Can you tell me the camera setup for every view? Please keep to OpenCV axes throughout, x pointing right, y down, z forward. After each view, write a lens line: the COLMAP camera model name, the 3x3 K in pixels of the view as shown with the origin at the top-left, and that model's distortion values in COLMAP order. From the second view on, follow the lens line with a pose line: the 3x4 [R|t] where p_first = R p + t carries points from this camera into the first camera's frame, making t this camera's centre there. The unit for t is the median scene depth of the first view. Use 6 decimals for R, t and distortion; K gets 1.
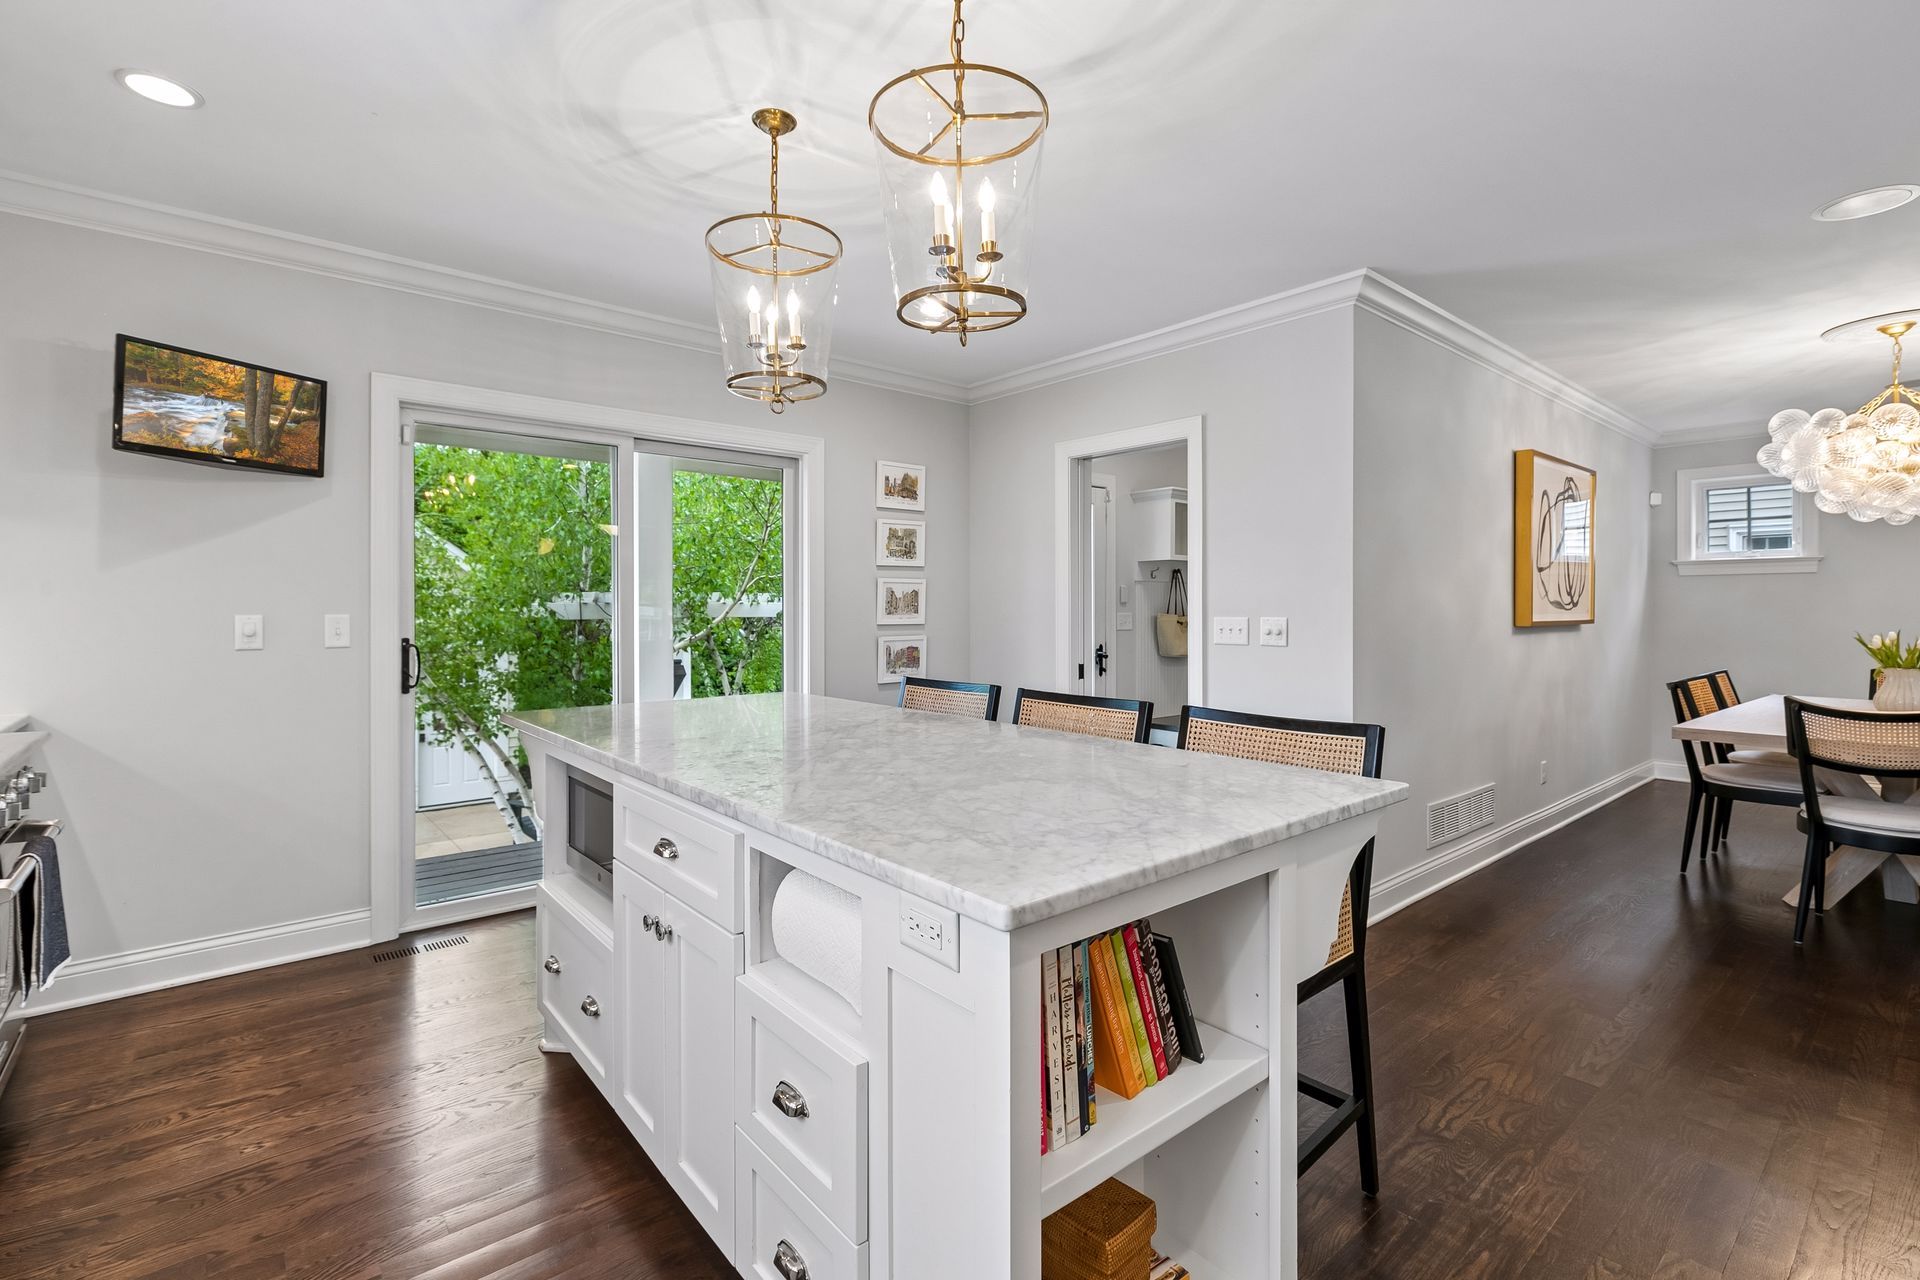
lens RADIAL K [[874.5, 0, 963.3], [0, 874.5, 608.1], [0, 0, 1]] dist [-0.000546, -0.000078]
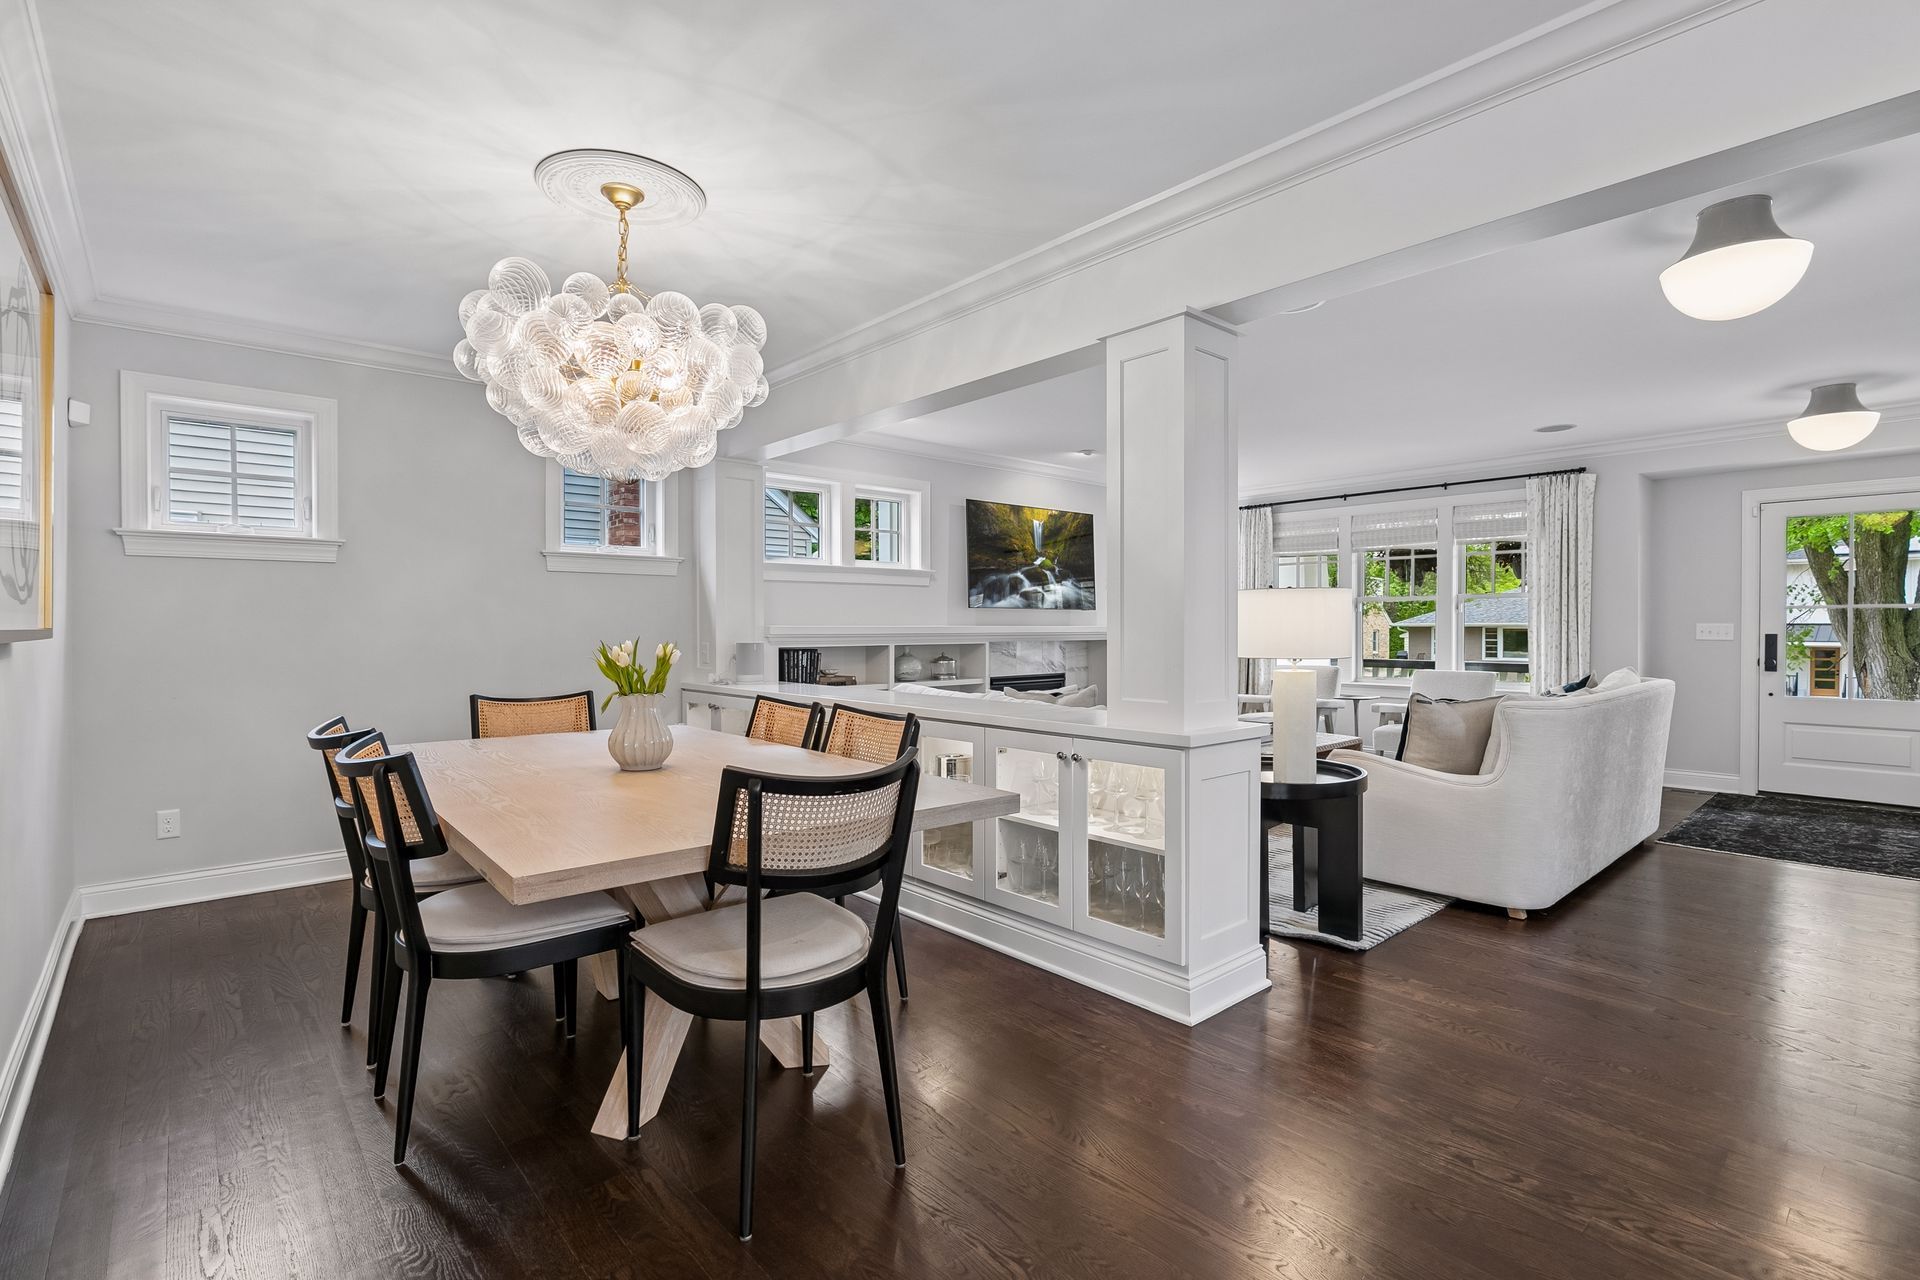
lens RADIAL K [[861.6, 0, 877.3], [0, 861.6, 632.8], [0, 0, 1]] dist [0.000201, 0.000074]
pose [[-0.009058, -0.006944, 0.999935, 0.287216], [-0.000400, 0.999976, 0.006940, 0.011555], [-0.999959, -0.000337, -0.009060, 0.591495]]
